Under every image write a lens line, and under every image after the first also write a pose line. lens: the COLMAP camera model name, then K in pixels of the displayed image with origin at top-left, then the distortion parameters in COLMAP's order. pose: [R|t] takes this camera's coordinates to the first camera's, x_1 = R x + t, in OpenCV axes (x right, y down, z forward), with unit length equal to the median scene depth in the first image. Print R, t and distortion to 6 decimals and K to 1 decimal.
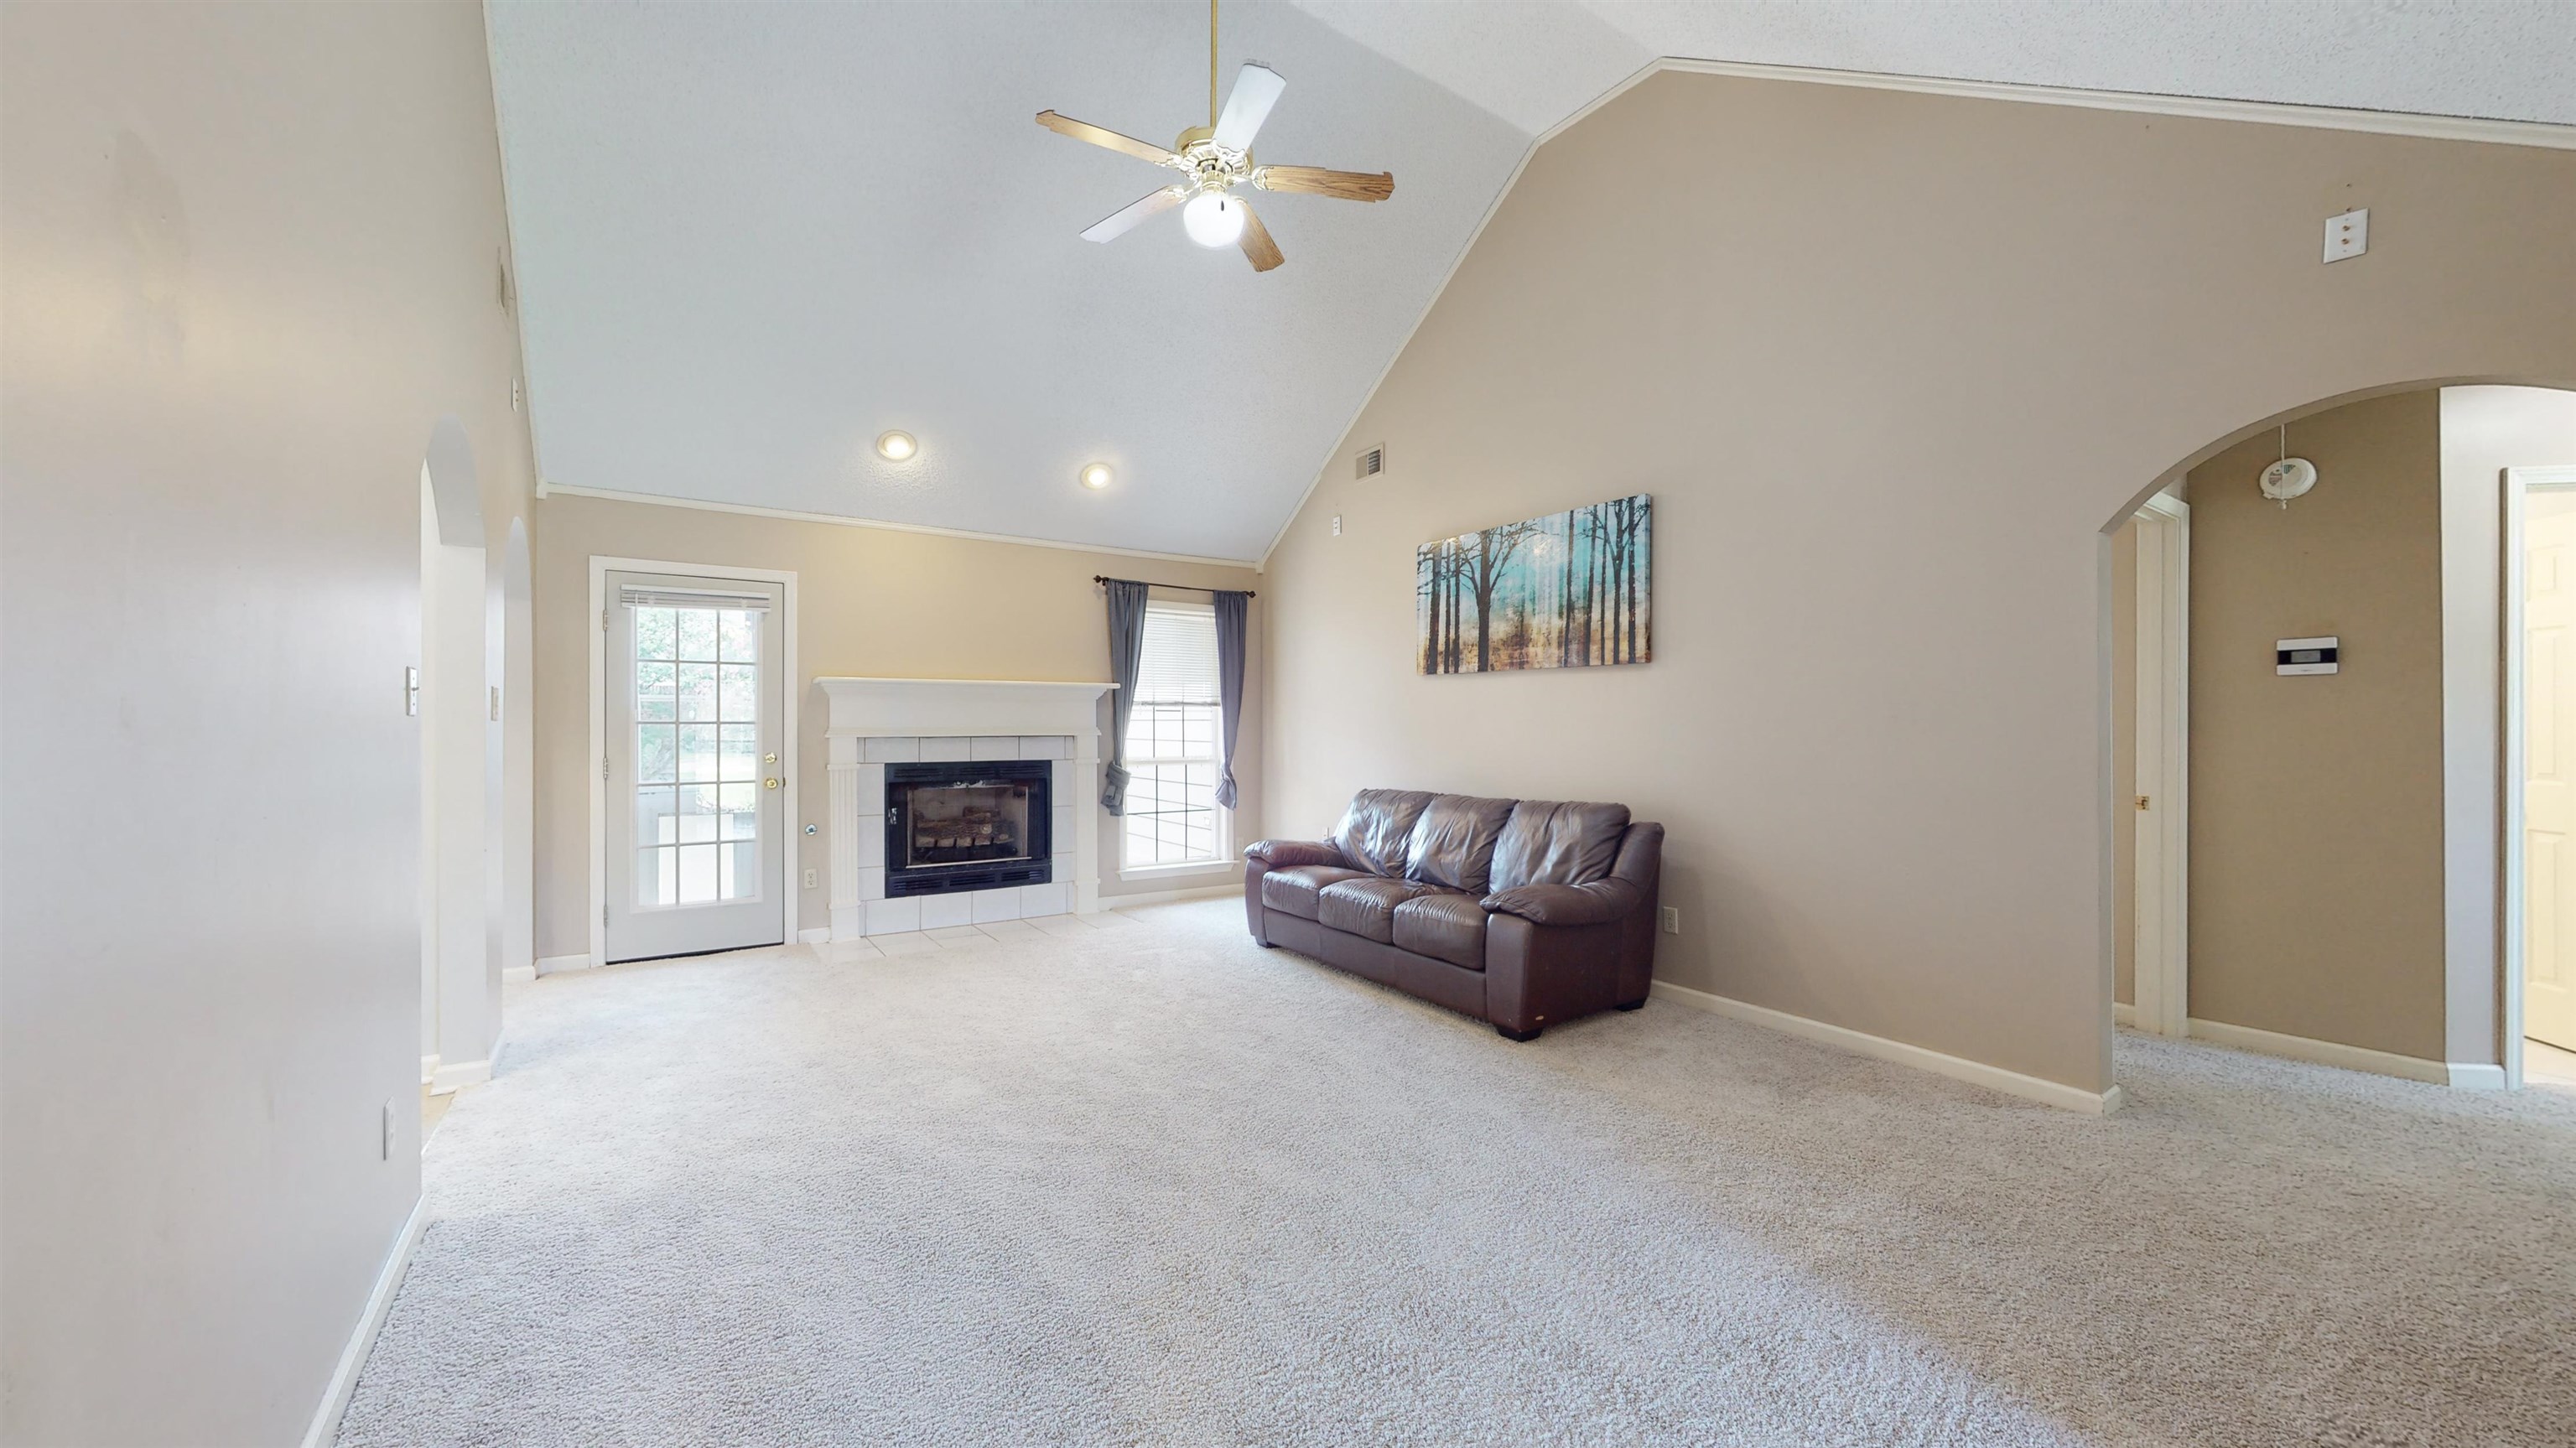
lens RADIAL K [[940.2, 0, 1295.7], [0, 940.2, 728.3], [0, 0, 1]] dist [-0.009269, -0.000192]
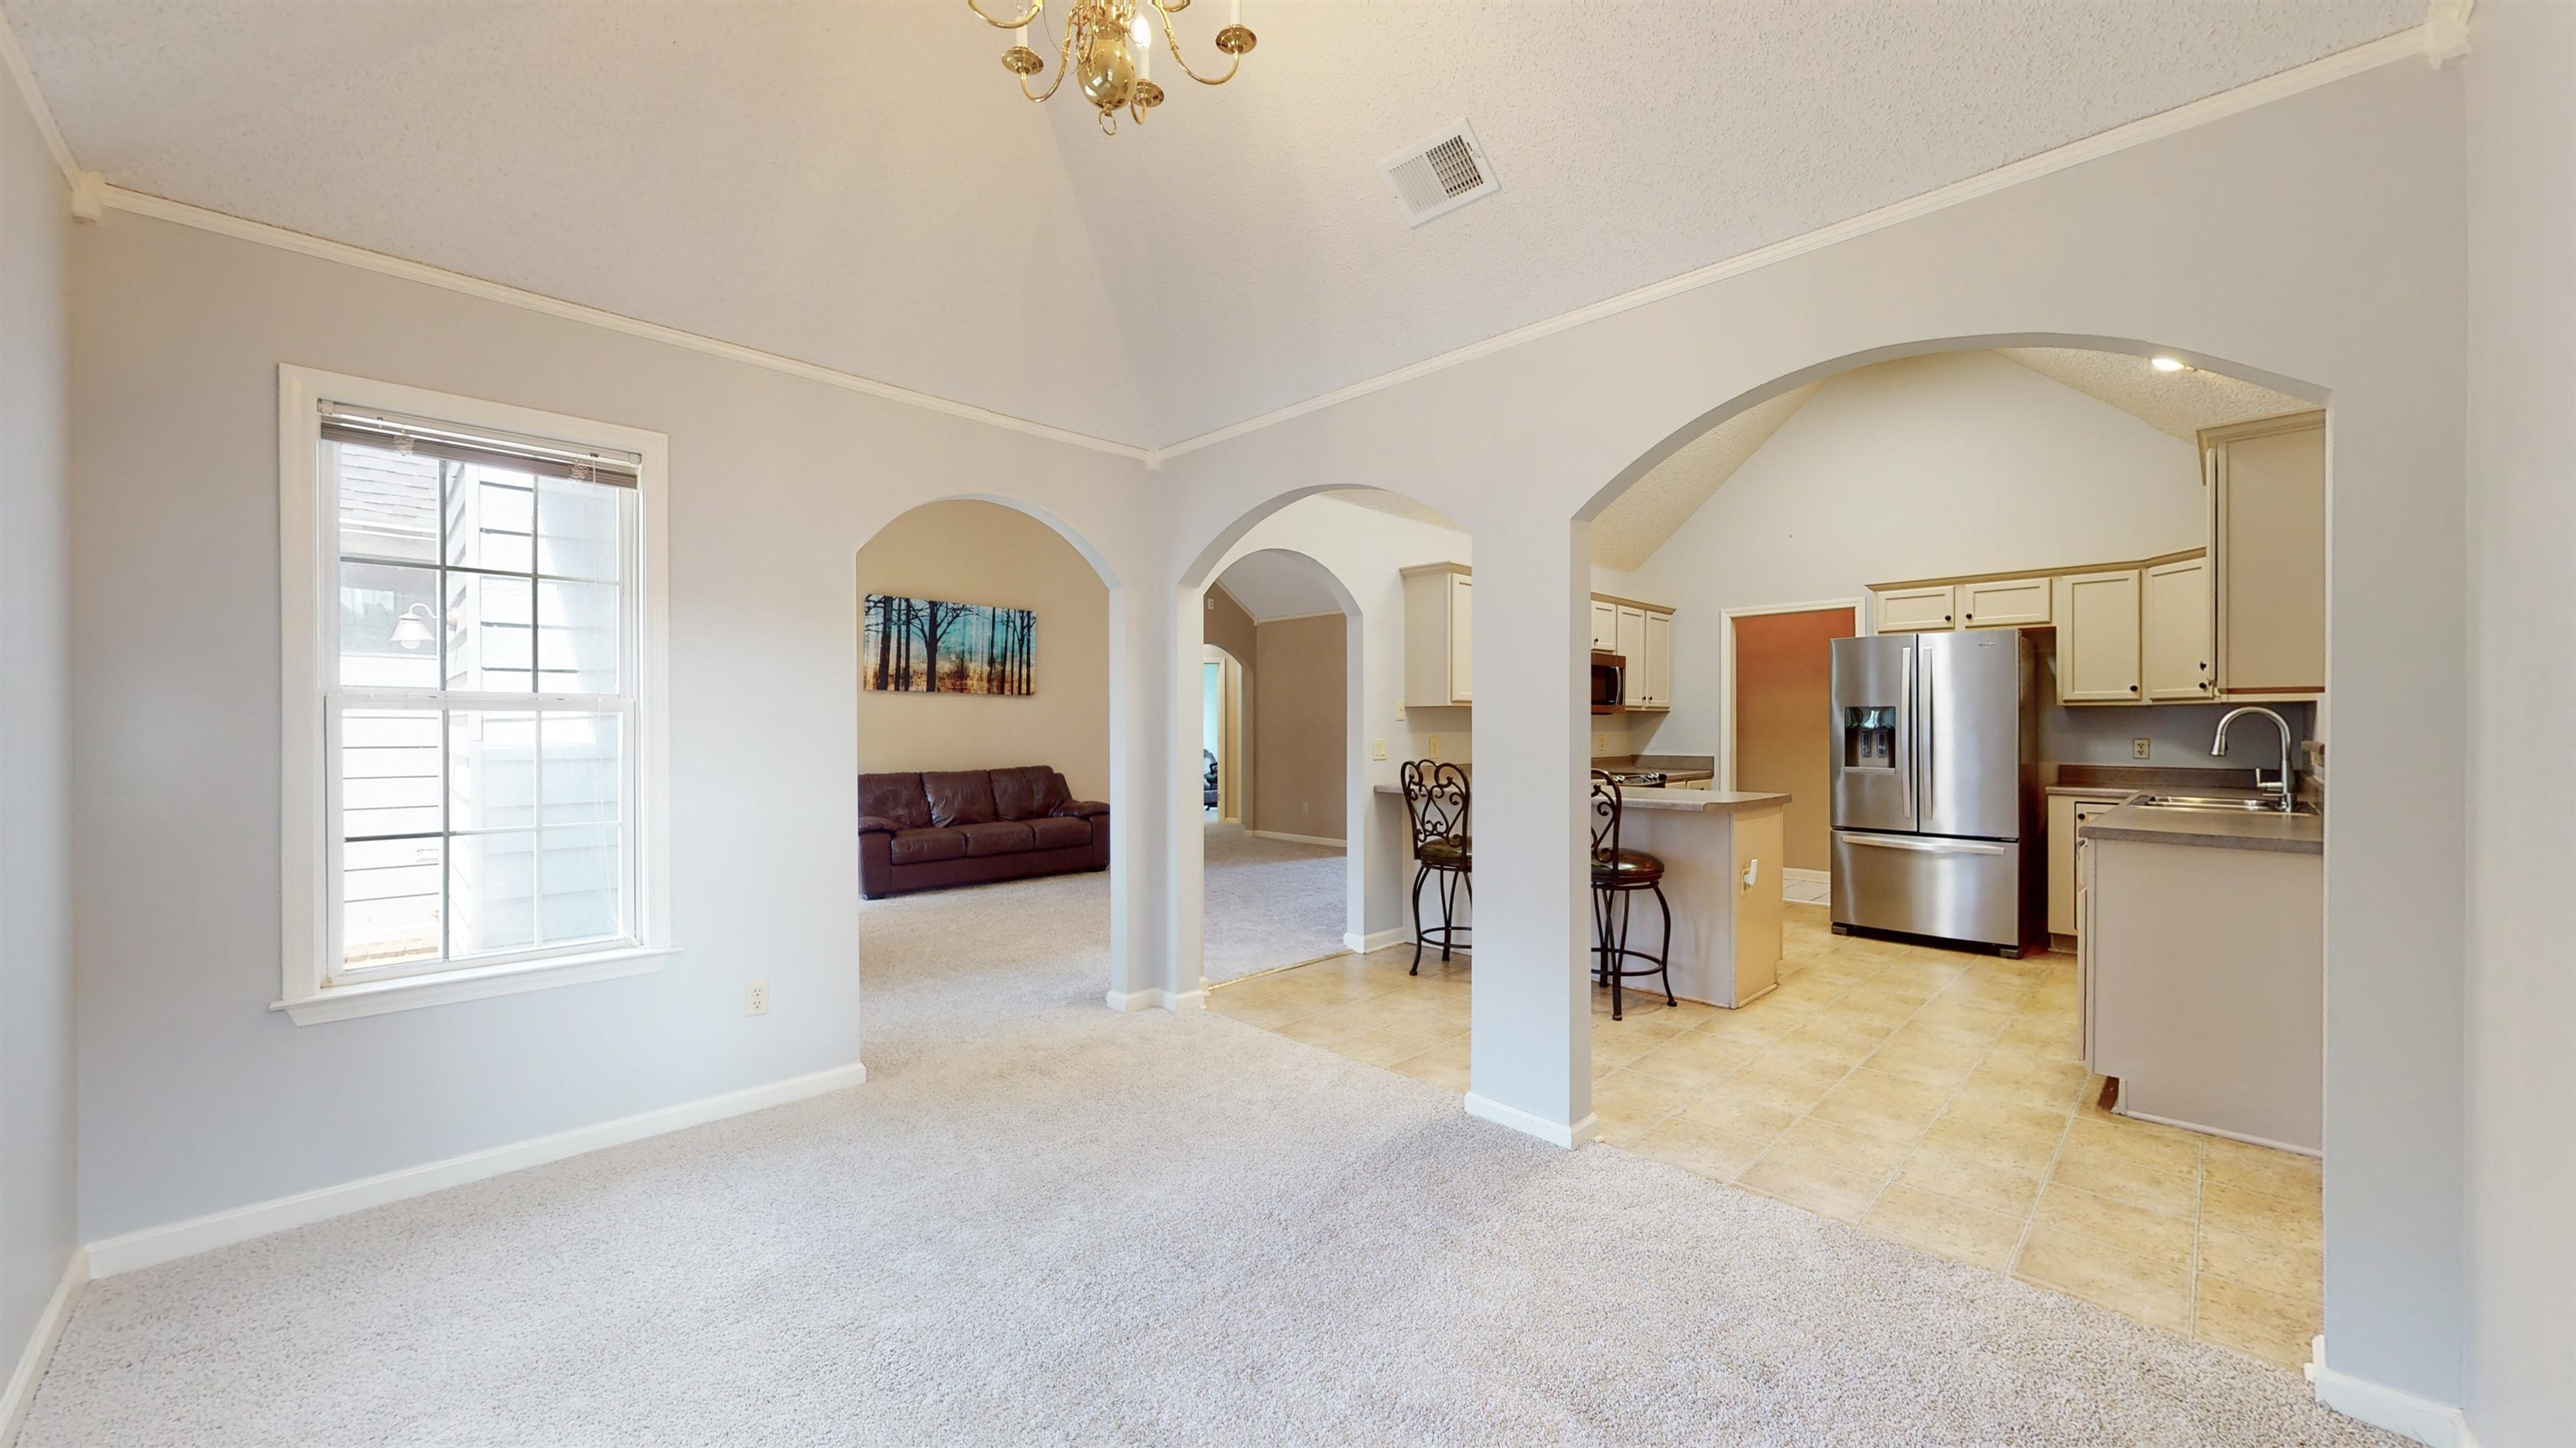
lens RADIAL K [[981.8, 0, 1247.7], [0, 981.8, 721.1], [0, 0, 1]] dist [-0.007463, -0.000790]
pose [[-0.163513, 0.001548, 0.986540, -1.483880], [-0.002671, 0.999994, -0.002011, -0.010174], [-0.986538, -0.002964, -0.163508, 0.747586]]
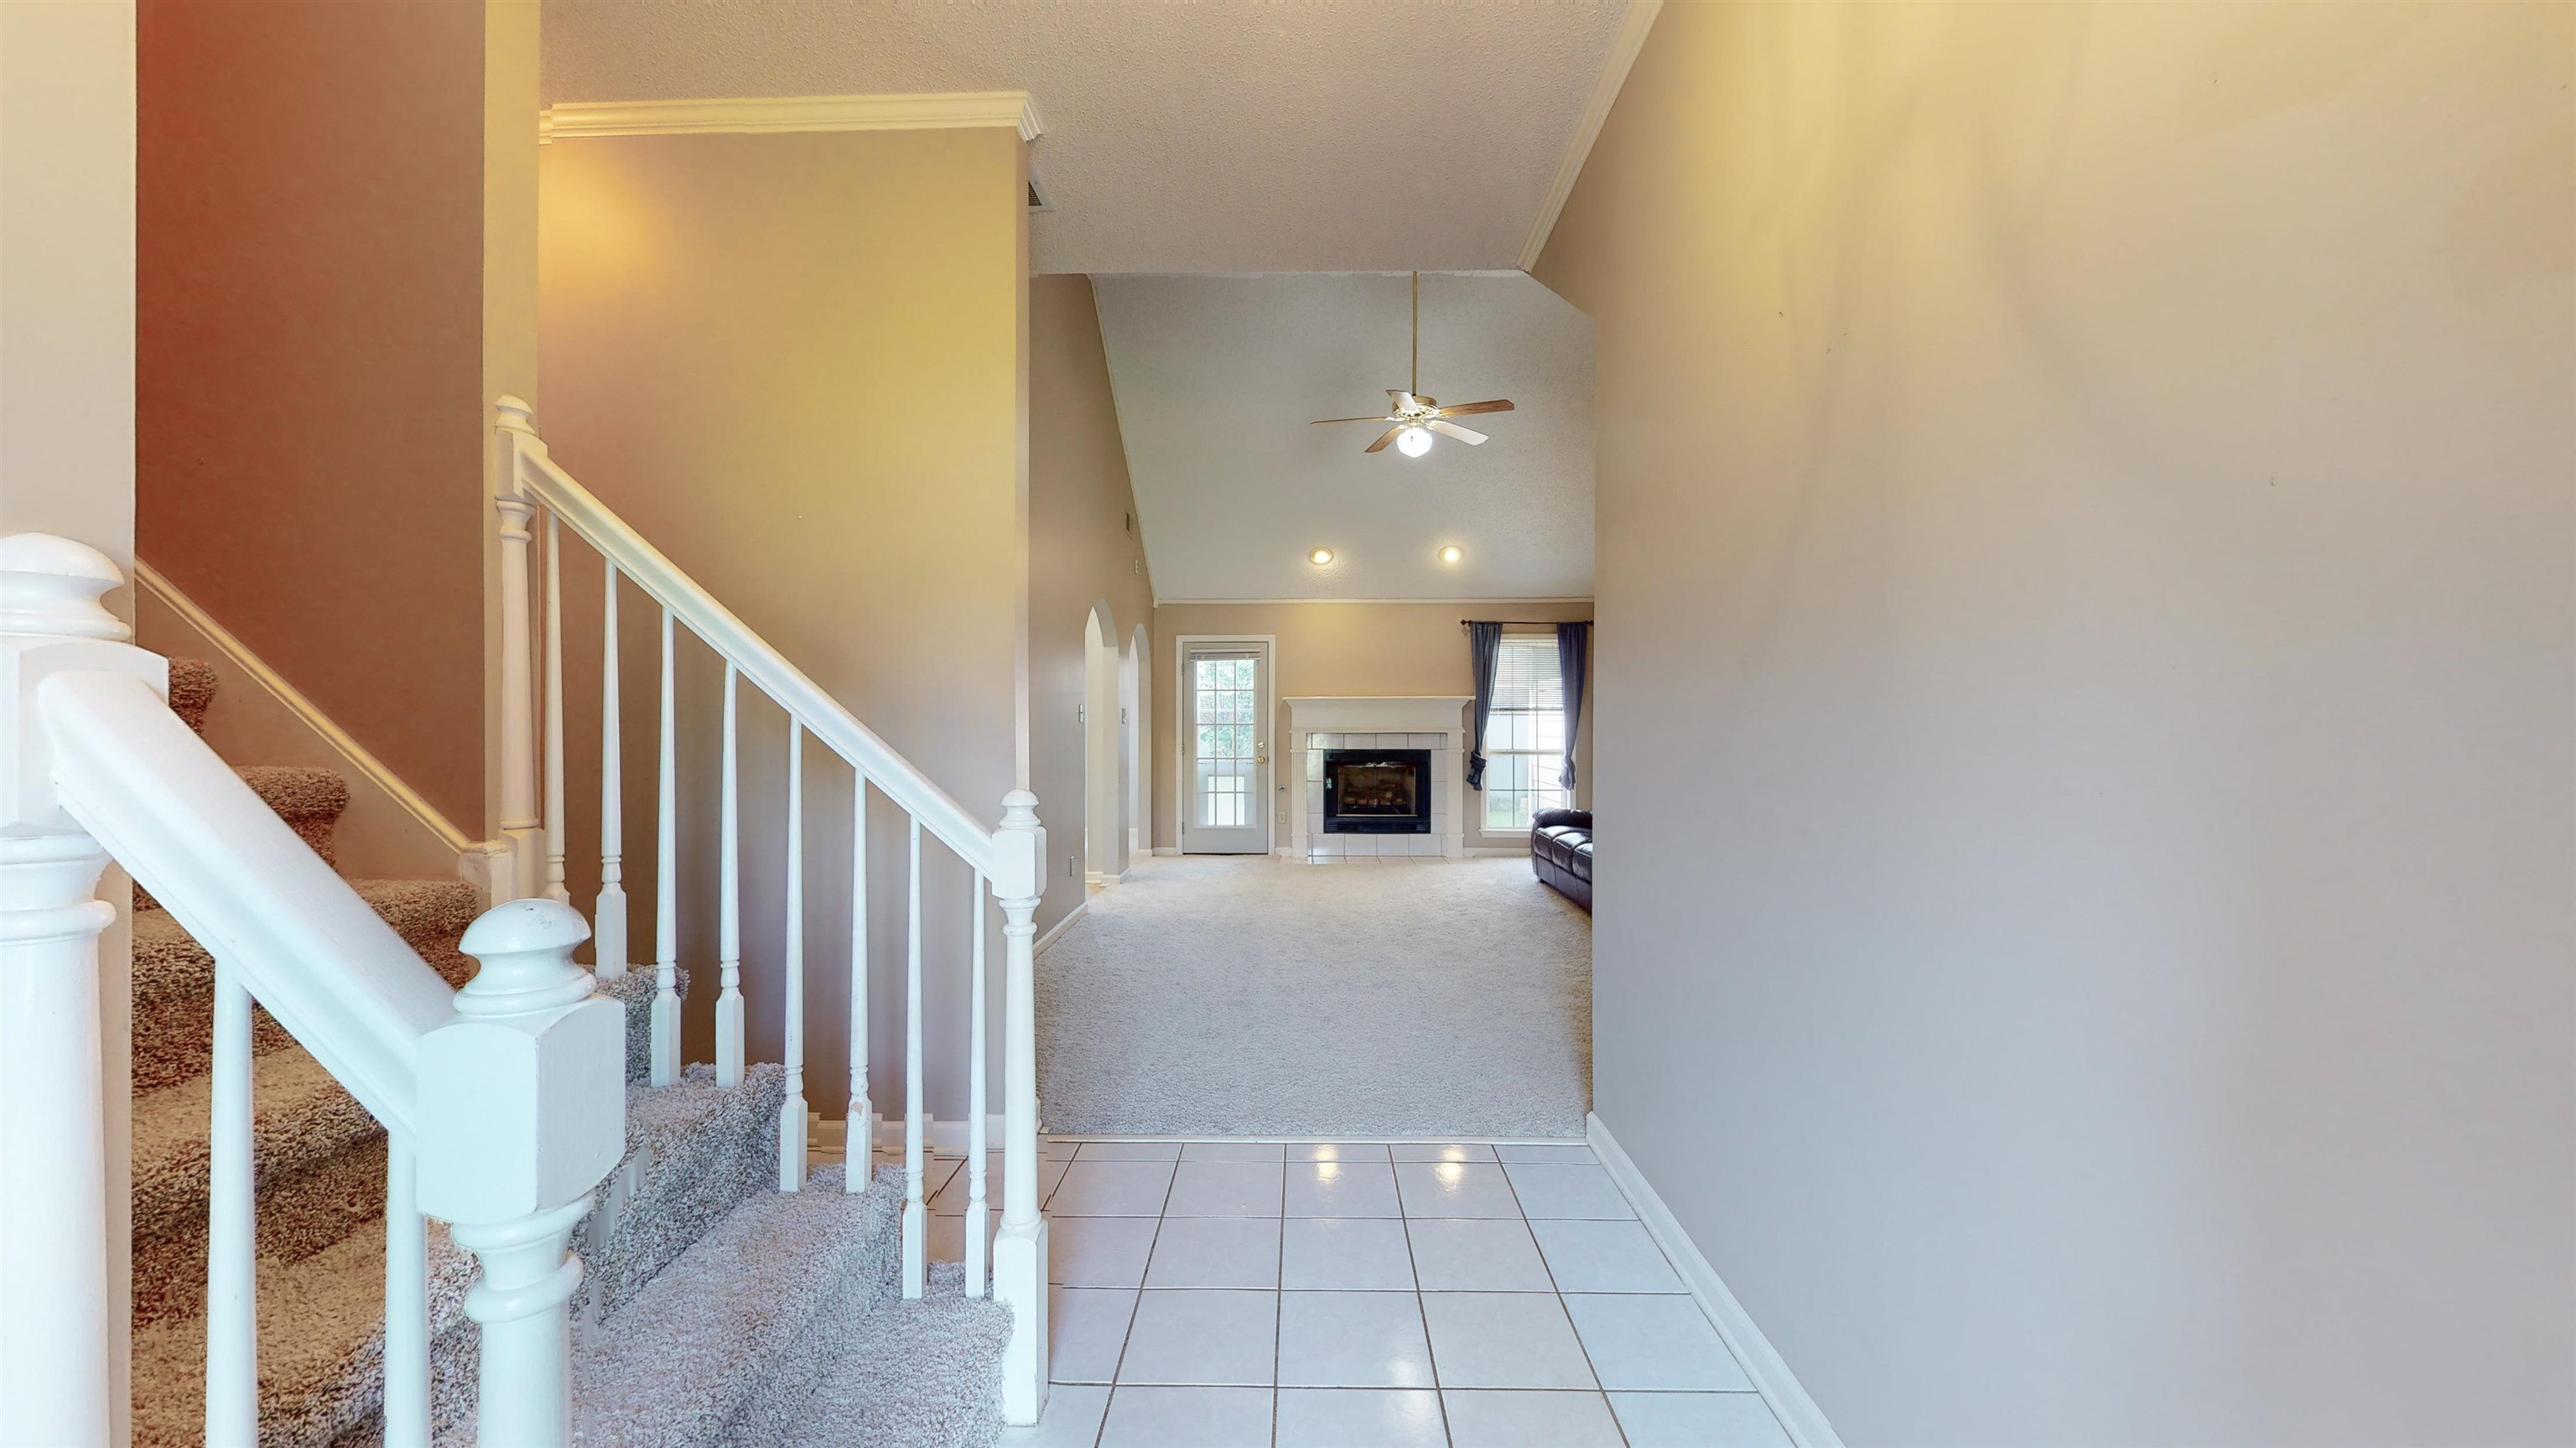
lens RADIAL K [[981.8, 0, 1291.2], [0, 981.8, 728.4], [0, 0, 1]] dist [-0.007463, -0.000790]
pose [[0.812309, 0.003884, -0.583214, 0.497917], [-0.000243, 0.999980, 0.006321, -0.009504], [0.583227, -0.004993, 0.812294, -0.398773]]
